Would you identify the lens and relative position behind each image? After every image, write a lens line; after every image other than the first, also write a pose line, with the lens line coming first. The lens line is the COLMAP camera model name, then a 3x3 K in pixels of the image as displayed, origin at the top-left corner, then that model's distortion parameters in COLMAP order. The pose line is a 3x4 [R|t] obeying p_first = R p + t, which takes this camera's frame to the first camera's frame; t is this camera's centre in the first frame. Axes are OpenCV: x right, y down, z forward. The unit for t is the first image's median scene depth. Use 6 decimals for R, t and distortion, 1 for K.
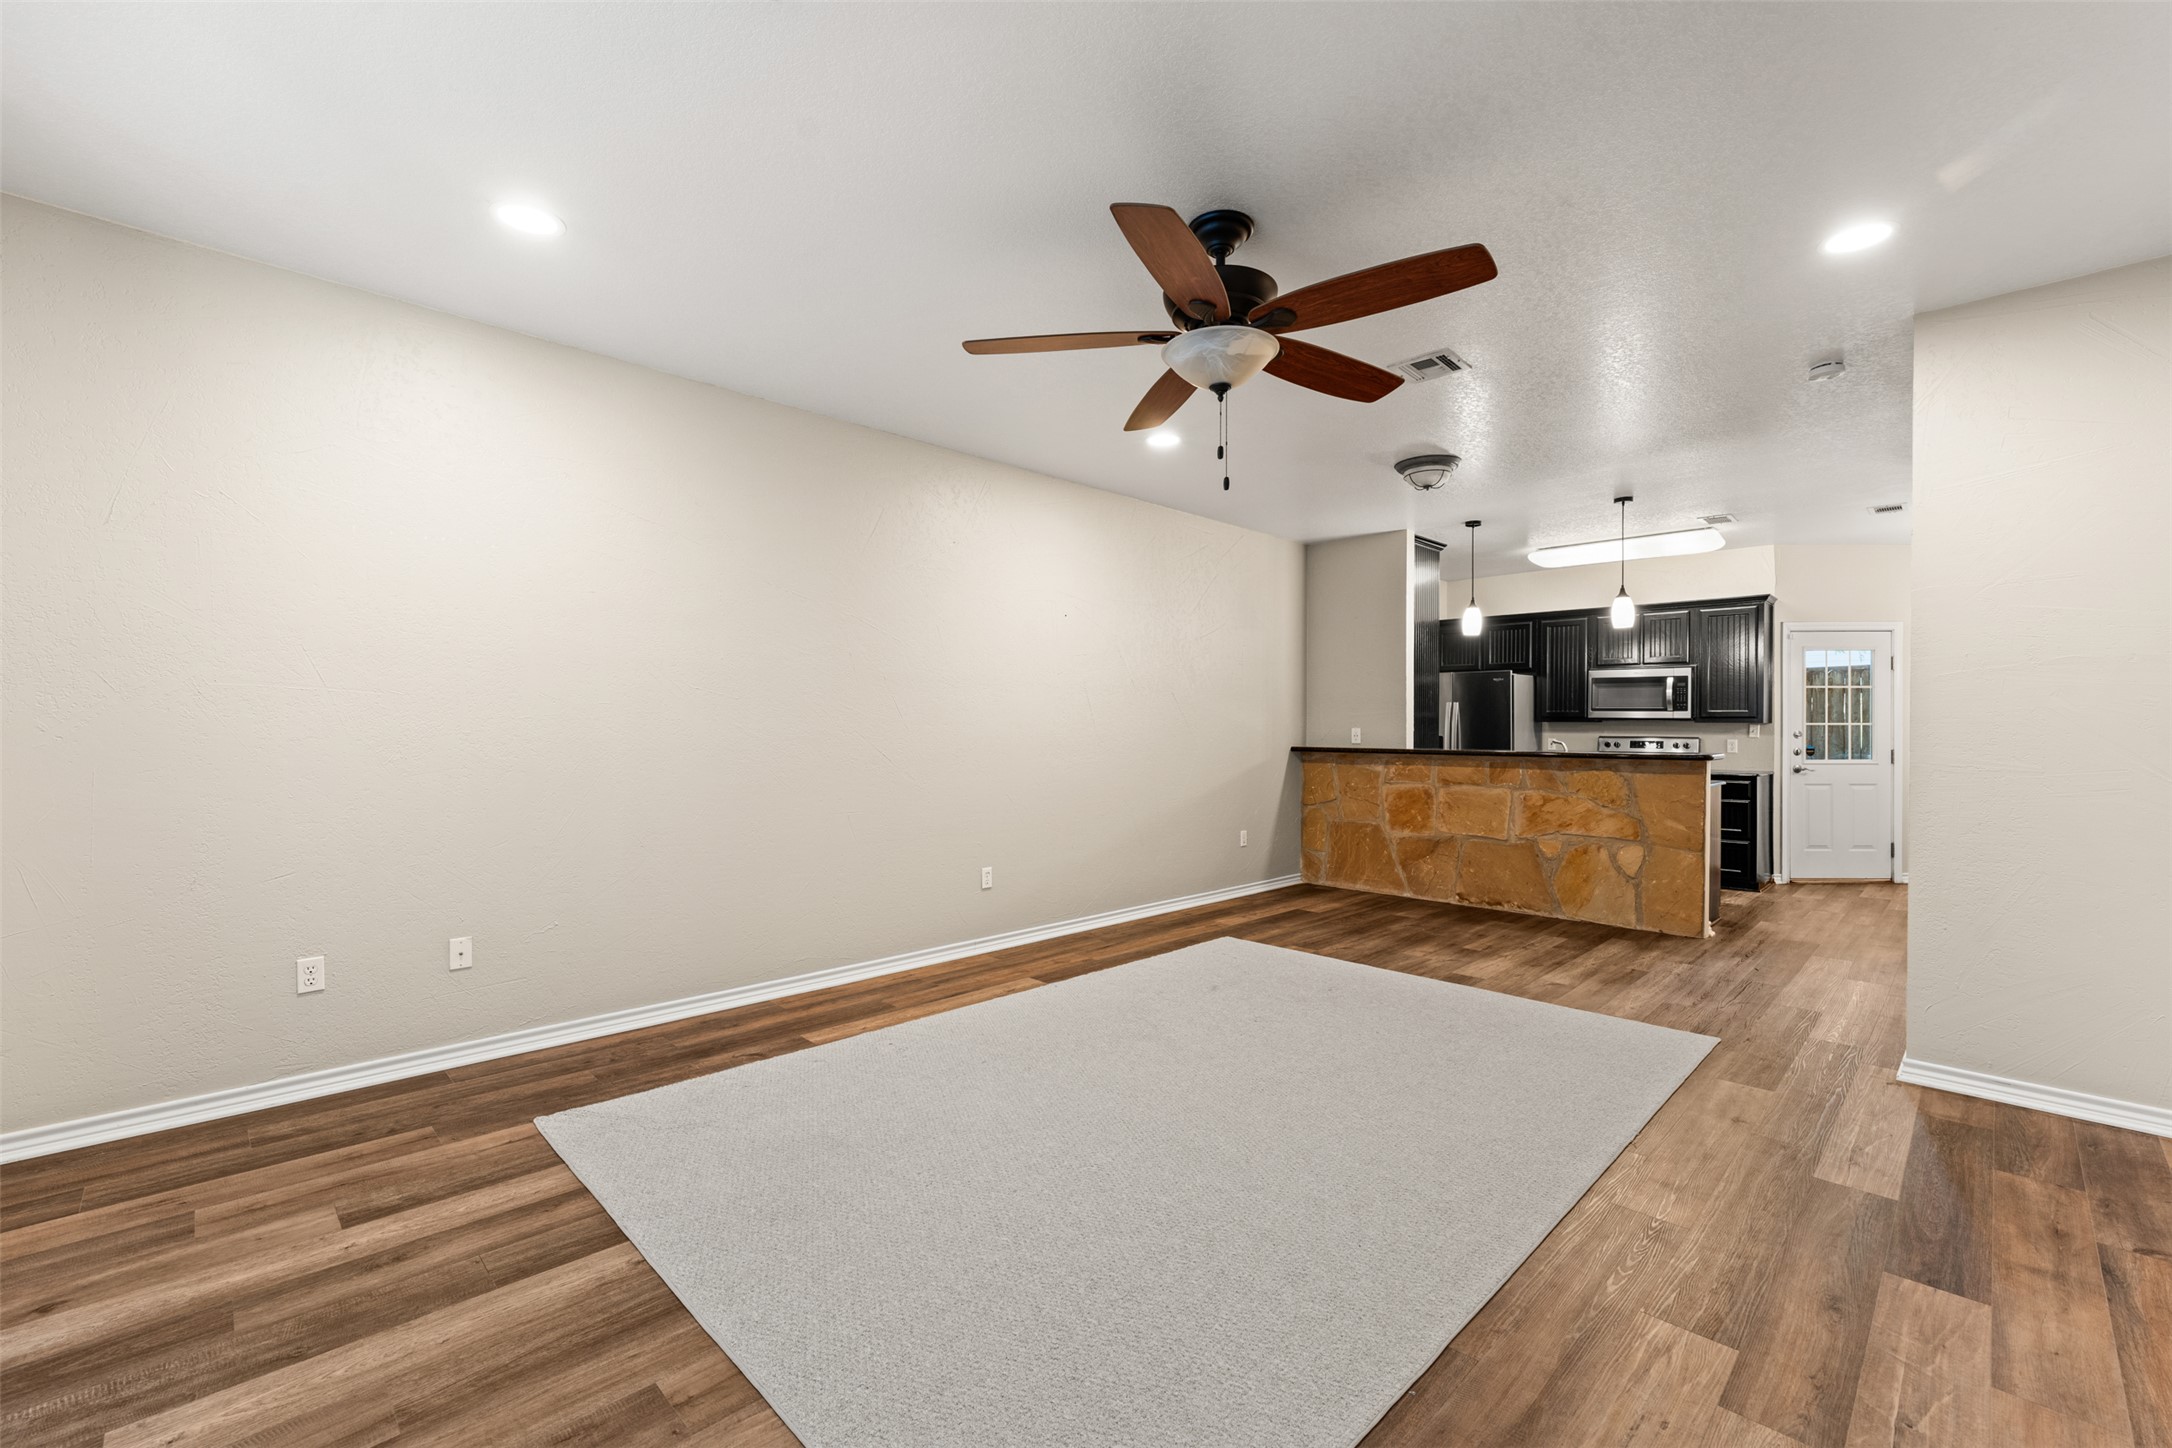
lens RADIAL K [[917.1, 0, 1083.4], [0, 917.1, 726.2], [0, 0, 1]] dist [0.014078, -0.004031]
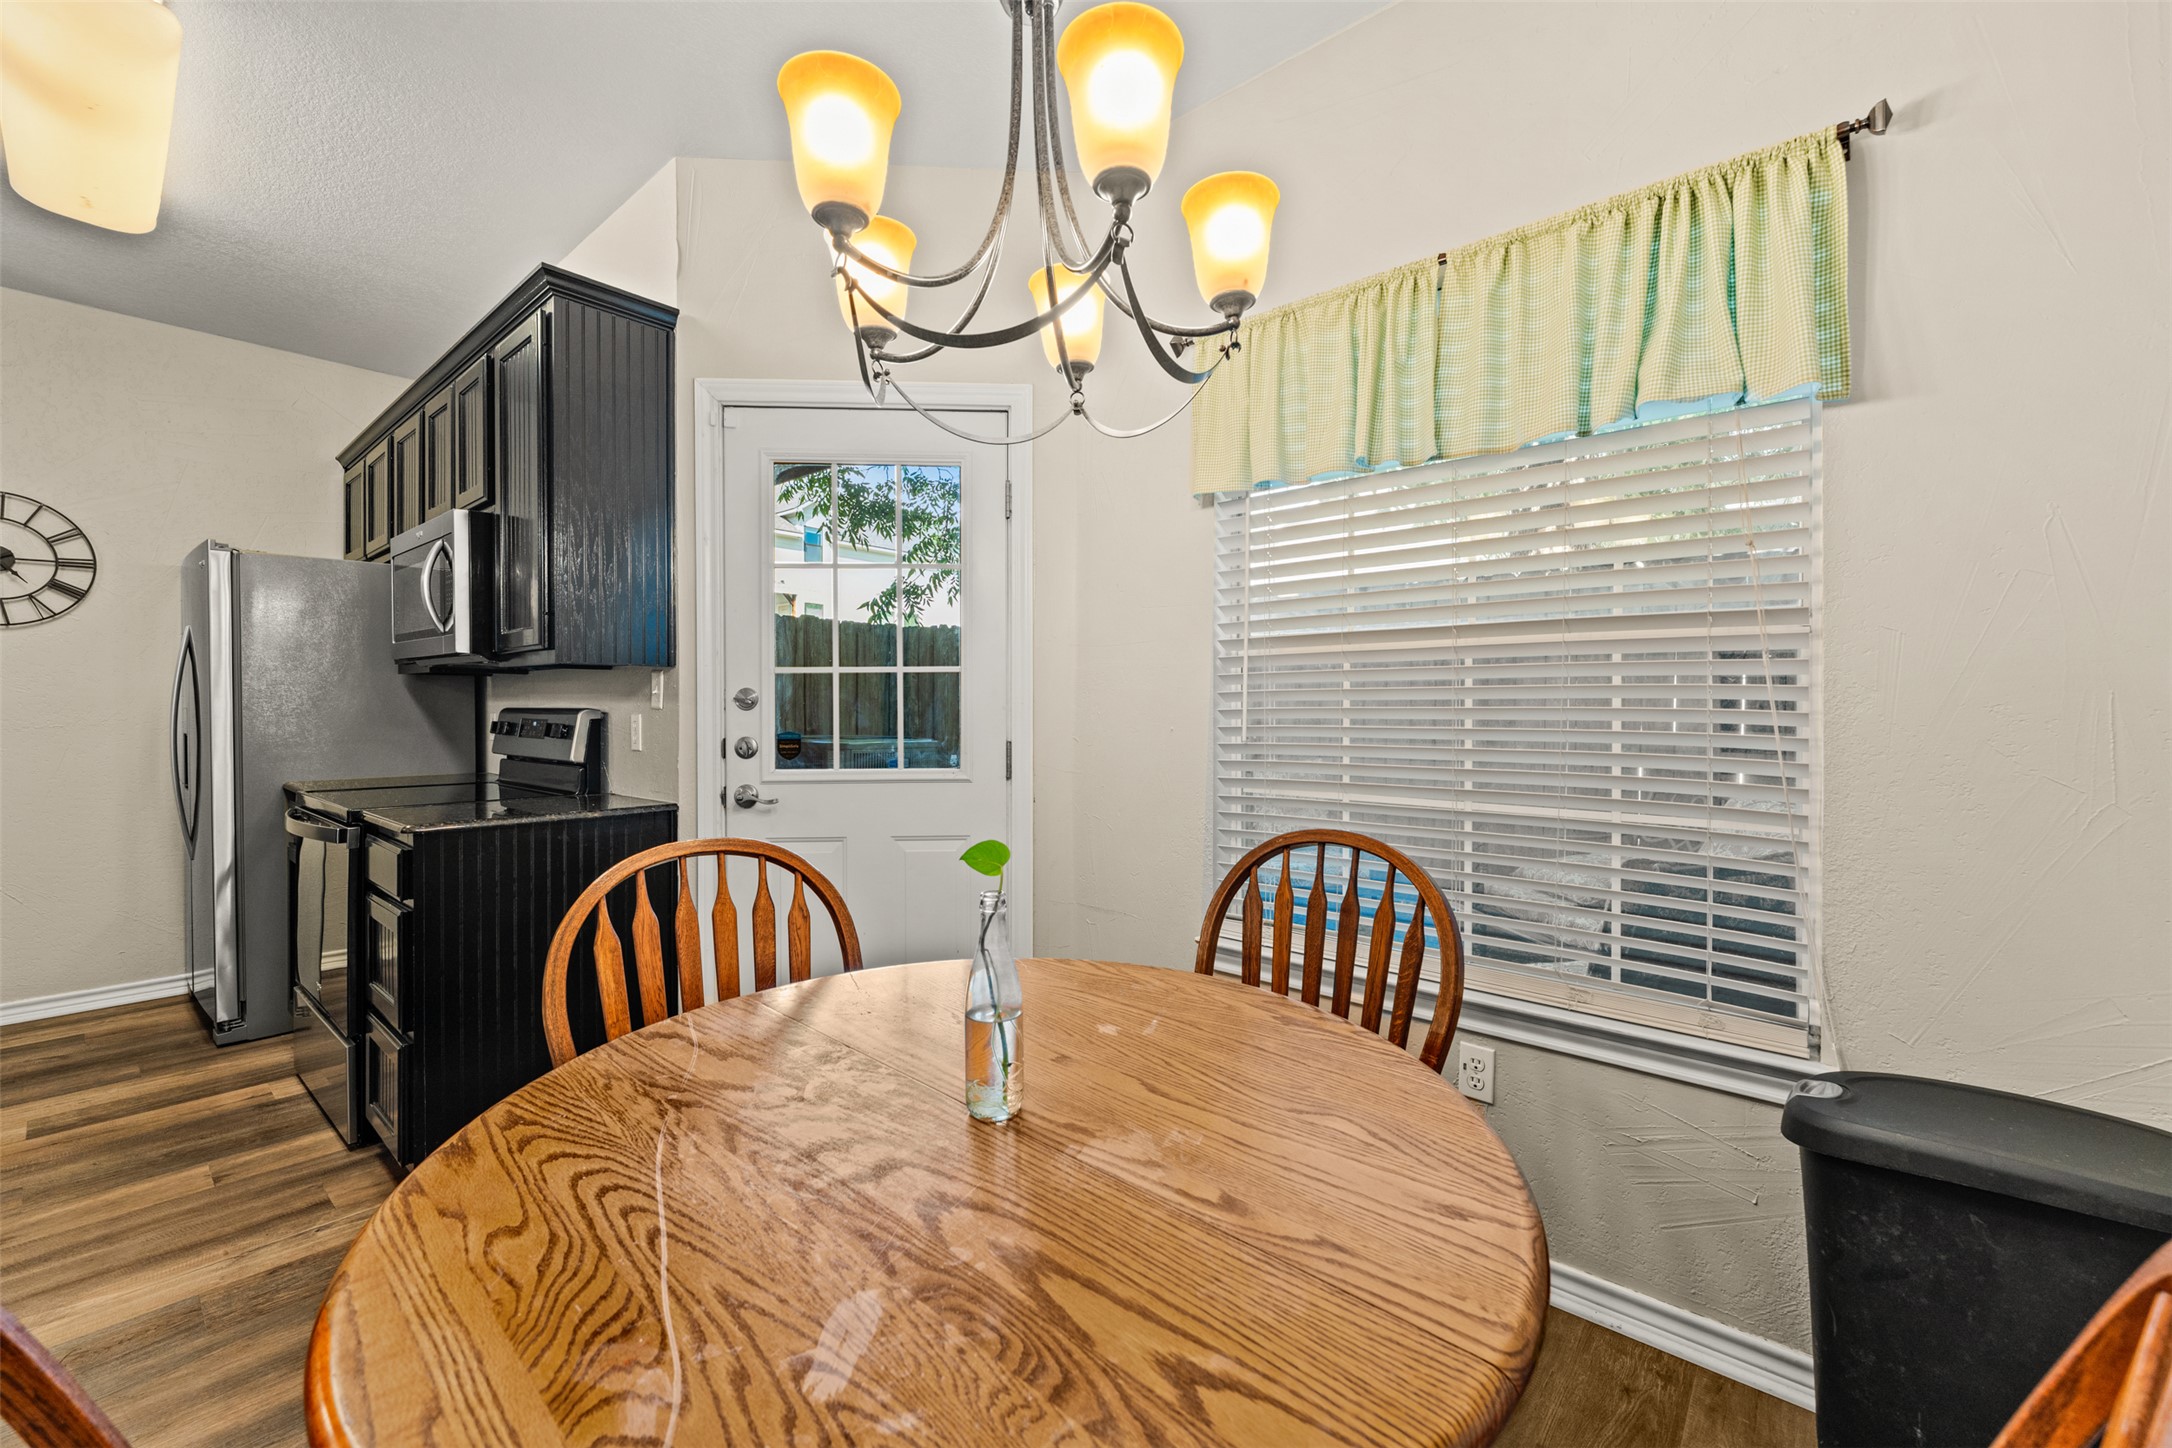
lens RADIAL K [[868.5, 0, 1079.8], [0, 868.5, 712.1], [0, 0, 1]] dist [0.000524, -0.000284]
pose [[0.996927, -0.006404, 0.078079, 0.997747], [0.005678, 0.999939, 0.009510, 0.013206], [-0.078135, -0.009038, 0.996902, 0.747984]]
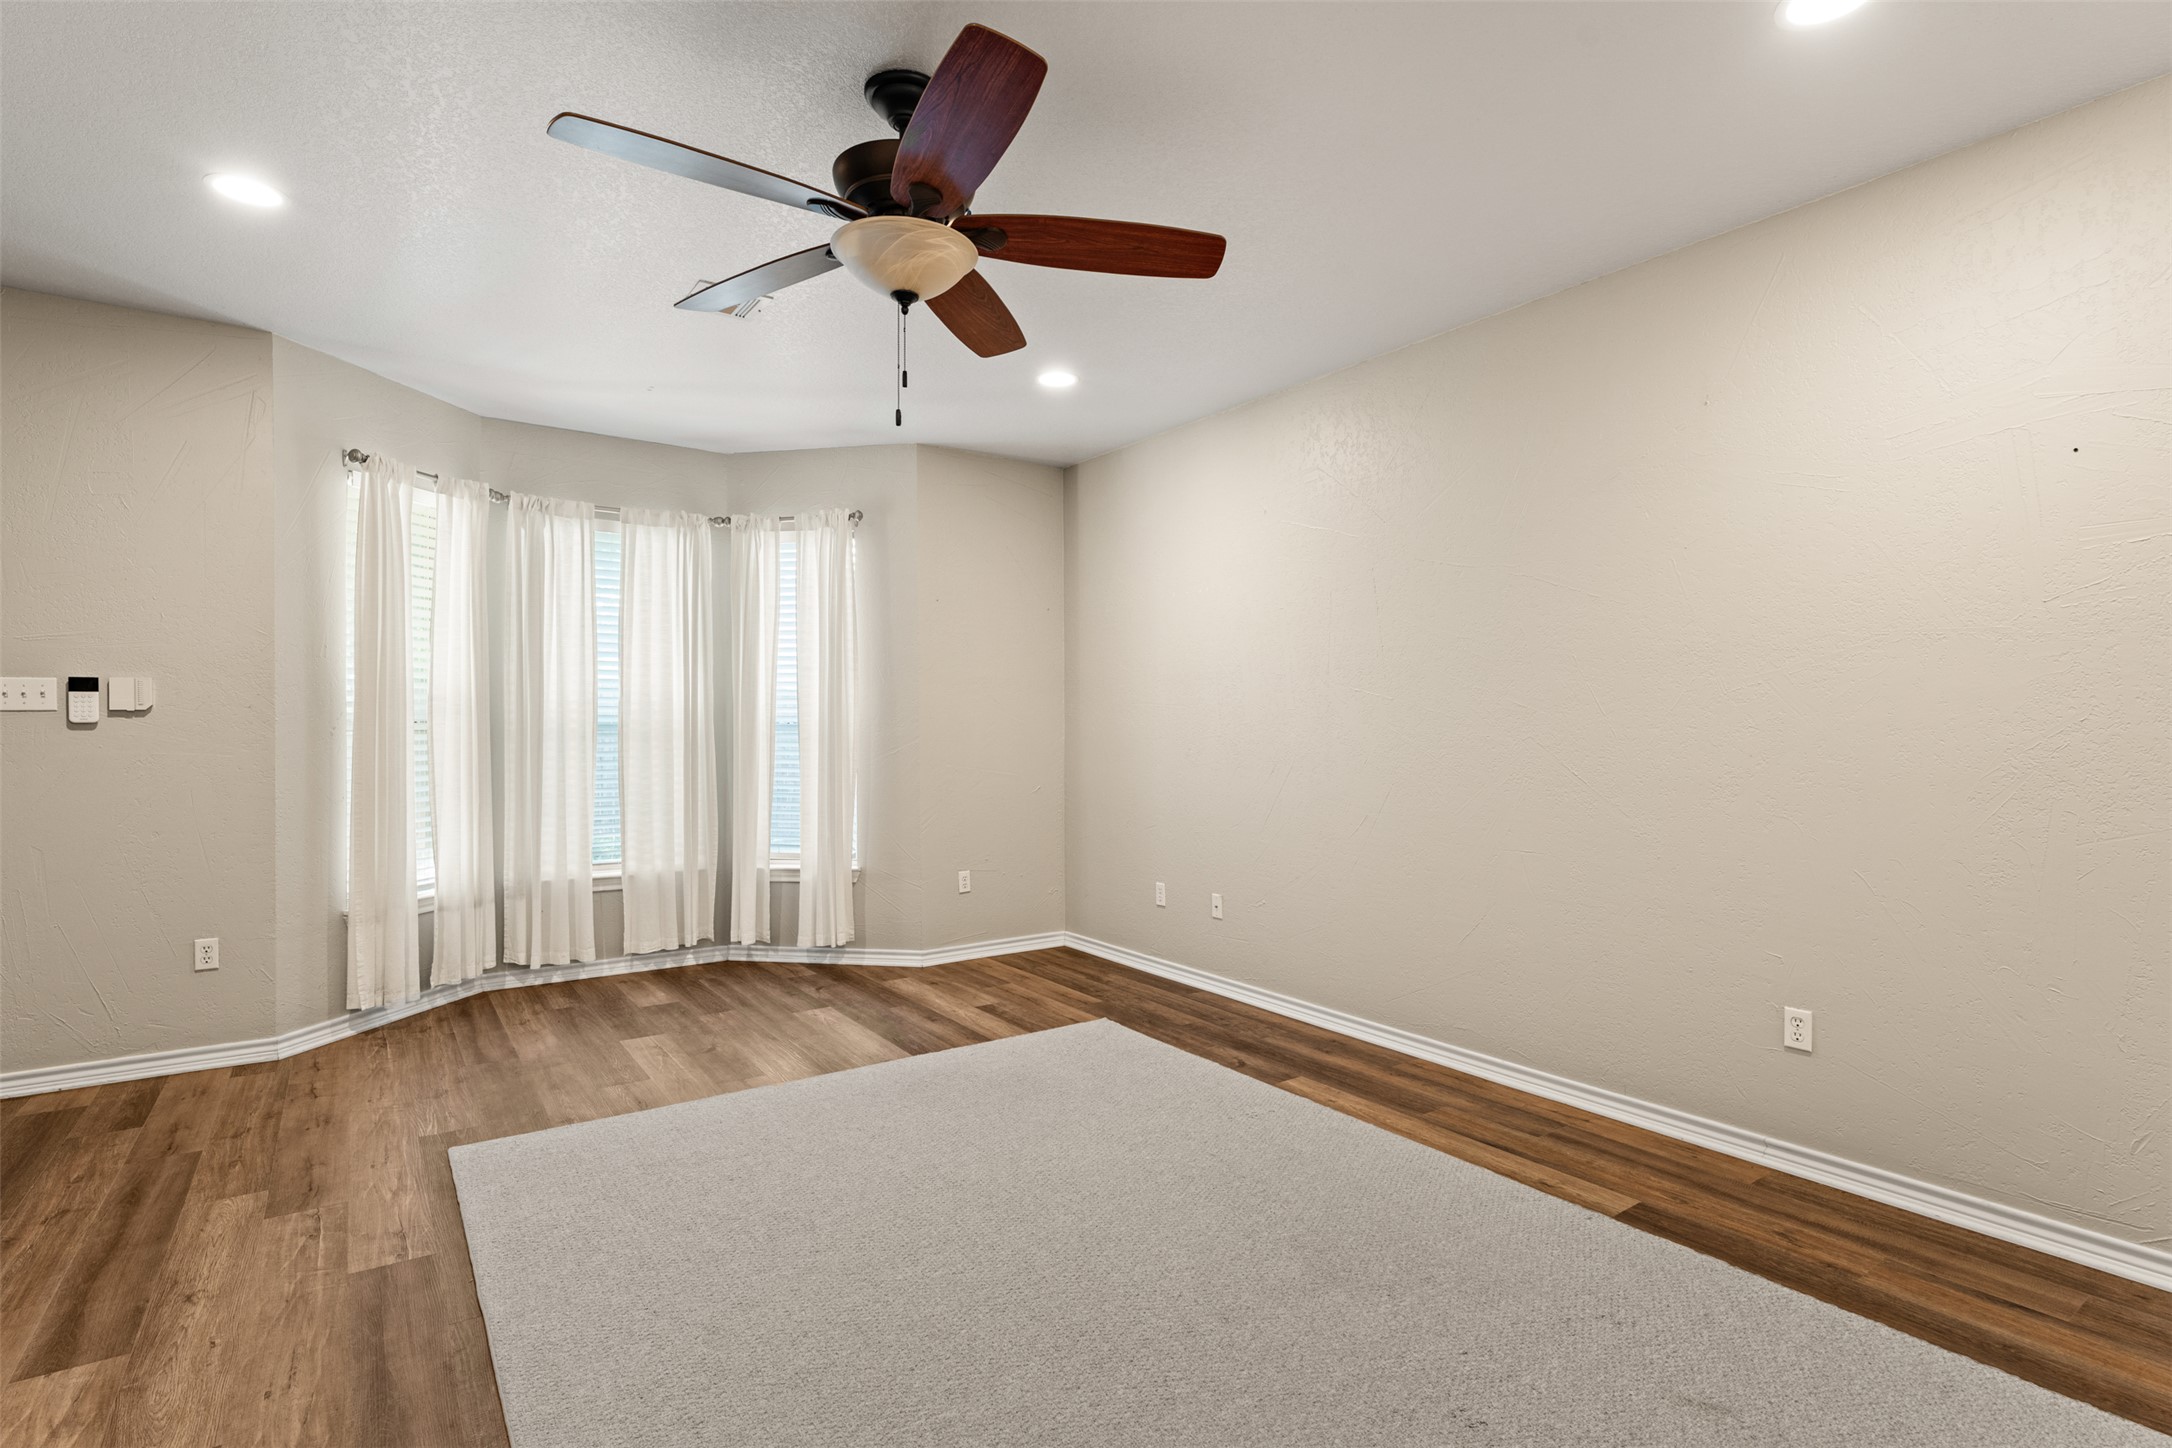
lens RADIAL K [[1054.3, 0, 1095.6], [0, 1054.3, 727.8], [0, 0, 1]] dist [0.002737, -0.001453]
pose [[-0.164572, -0.004396, -0.986355, 0.436588], [-0.004413, 0.999983, -0.003721, -0.002462], [0.986355, 0.003740, -0.164588, 0.558099]]
